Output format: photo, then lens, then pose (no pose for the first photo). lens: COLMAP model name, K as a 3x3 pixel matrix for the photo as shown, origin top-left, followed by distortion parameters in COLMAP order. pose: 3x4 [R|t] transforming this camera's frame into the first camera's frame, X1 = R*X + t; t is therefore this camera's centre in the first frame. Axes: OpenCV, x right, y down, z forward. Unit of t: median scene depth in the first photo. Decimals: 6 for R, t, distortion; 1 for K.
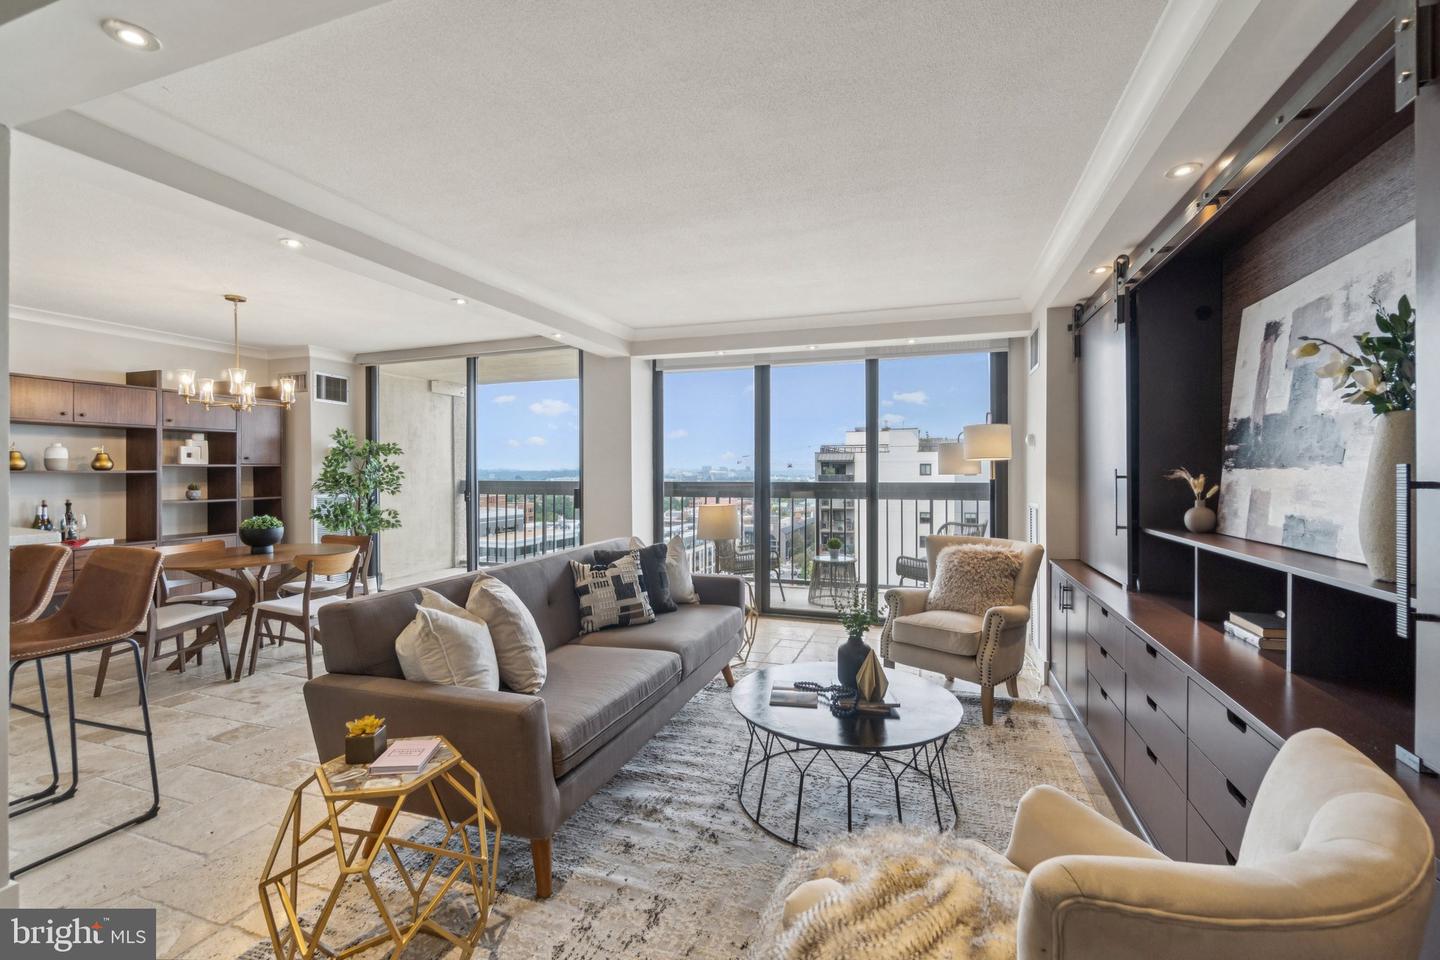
lens RADIAL K [[619.1, 0, 730.3], [0, 619.1, 483.9], [0, 0, 1]] dist [-0.002001, -0.001792]
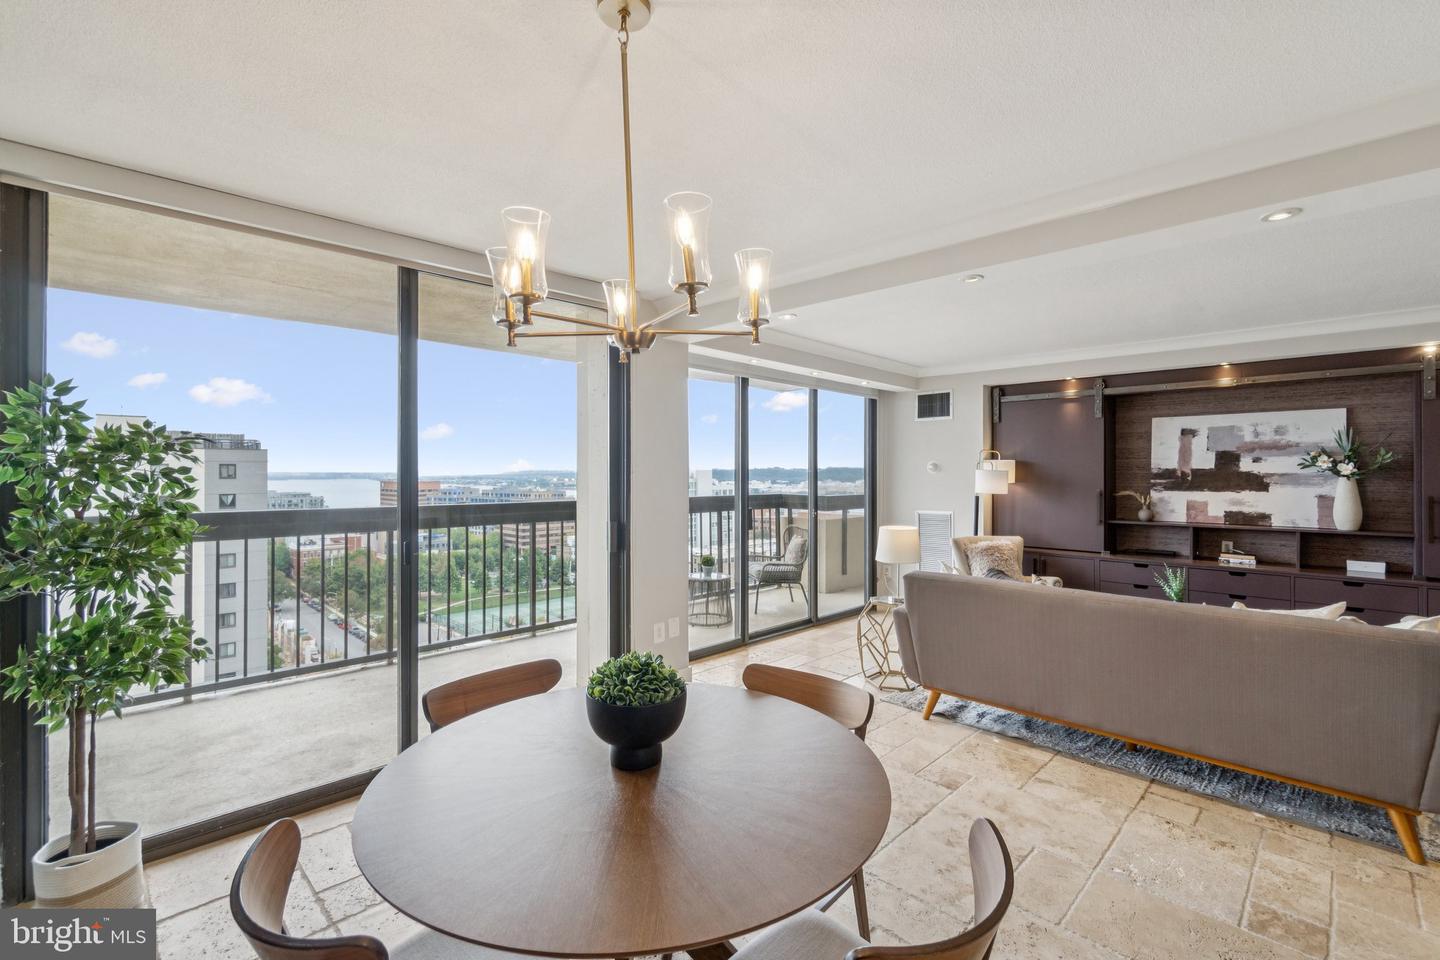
lens RADIAL K [[619.1, 0, 699.3], [0, 619.1, 477.0], [0, 0, 1]] dist [-0.002001, -0.001792]
pose [[0.451412, -0.002667, 0.892312, -1.223482], [0.014525, 0.999885, -0.004360, -0.056652], [-0.892197, 0.014929, 0.451399, 0.948850]]
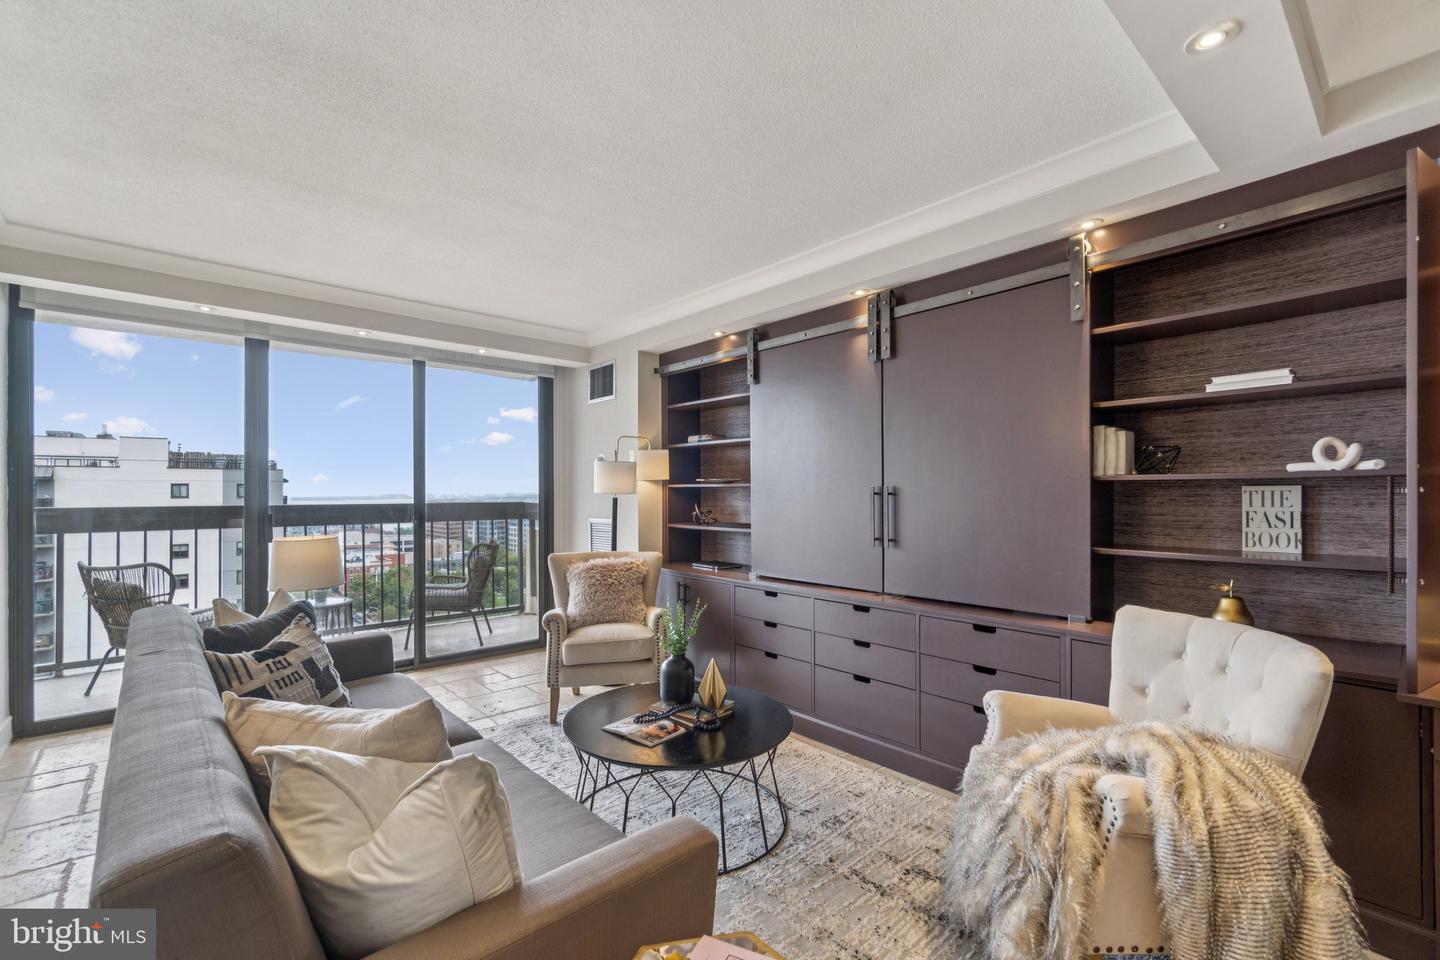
lens RADIAL K [[619.1, 0, 717.0], [0, 619.1, 487.7], [0, 0, 1]] dist [-0.002001, -0.001792]
pose [[0.515672, 0.002552, 0.856782, -0.423416], [0.021475, 0.999643, -0.015903, -0.002903], [-0.856517, 0.026600, 0.515433, 0.281321]]
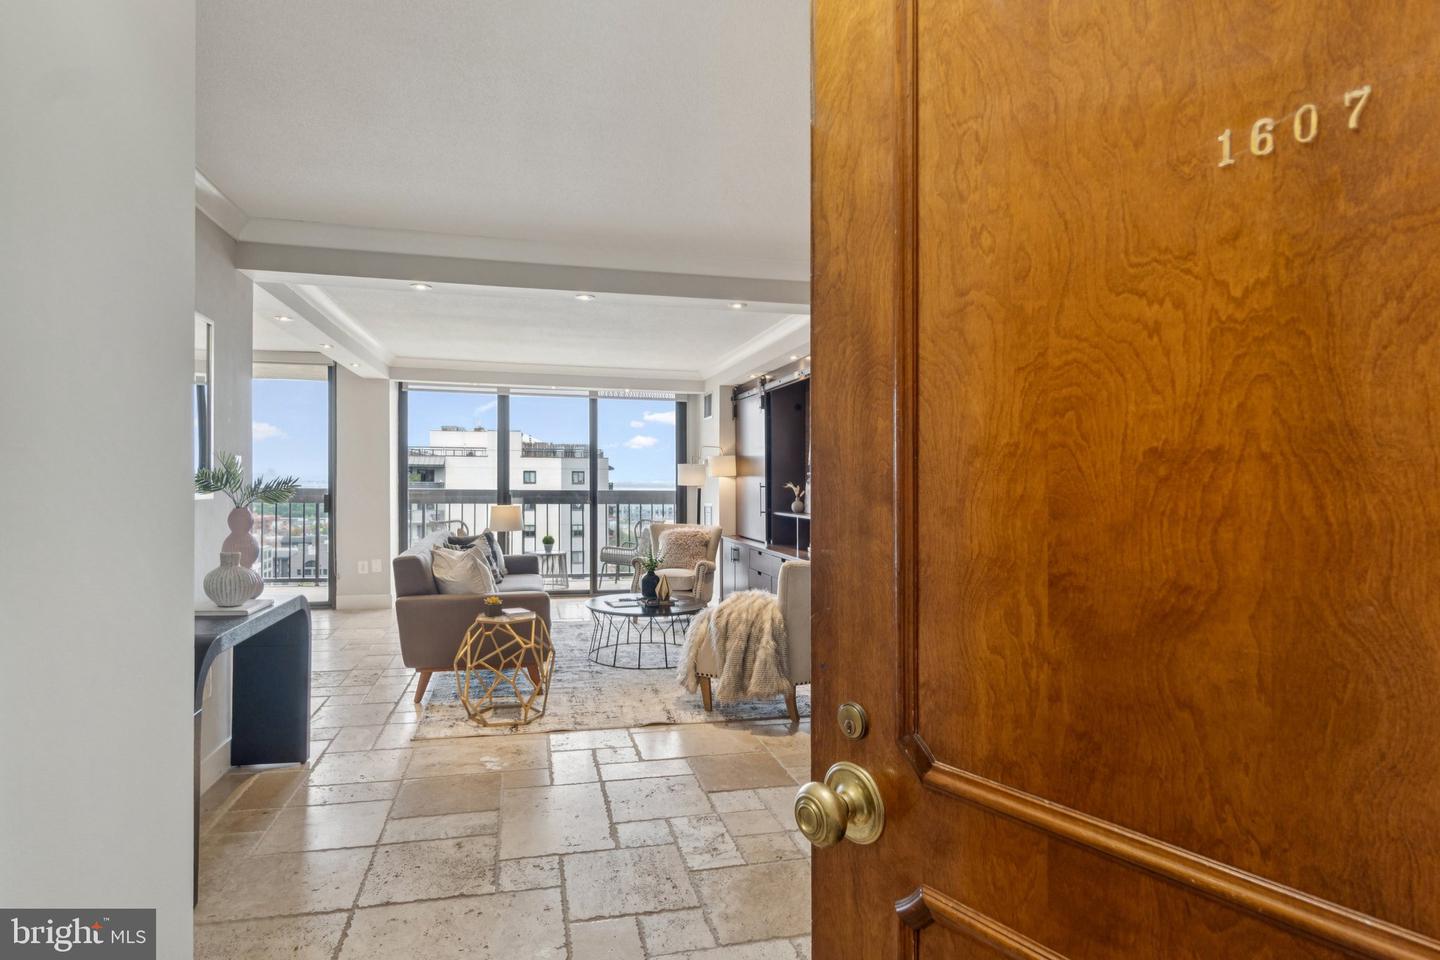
lens RADIAL K [[705.4, 0, 729.3], [0, 705.4, 489.8], [0, 0, 1]] dist [0.001841, 0.000226]
pose [[0.833125, 0.000554, 0.553084, -0.532608], [0.002141, 0.999989, -0.004227, 0.005722], [-0.553080, 0.004705, 0.833115, -0.616516]]
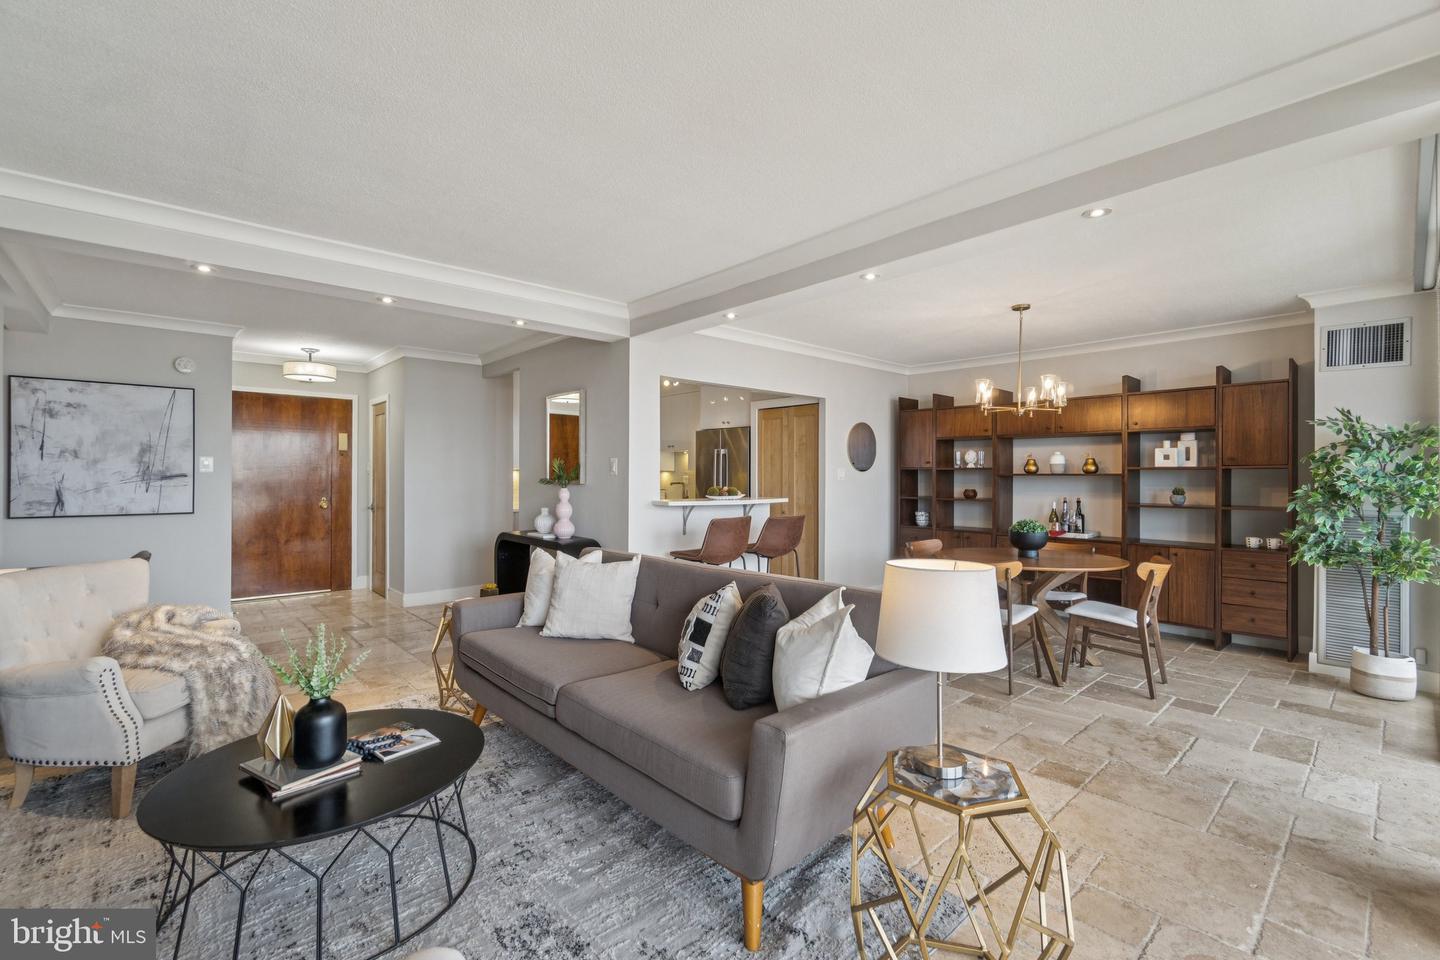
lens RADIAL K [[619.1, 0, 693.4], [0, 619.1, 476.2], [0, 0, 1]] dist [-0.002001, -0.001792]
pose [[-0.487569, 0.002413, -0.873081, 0.415170], [-0.017471, 0.999769, 0.012519, -0.022428], [0.872909, 0.021357, -0.487415, 1.156168]]
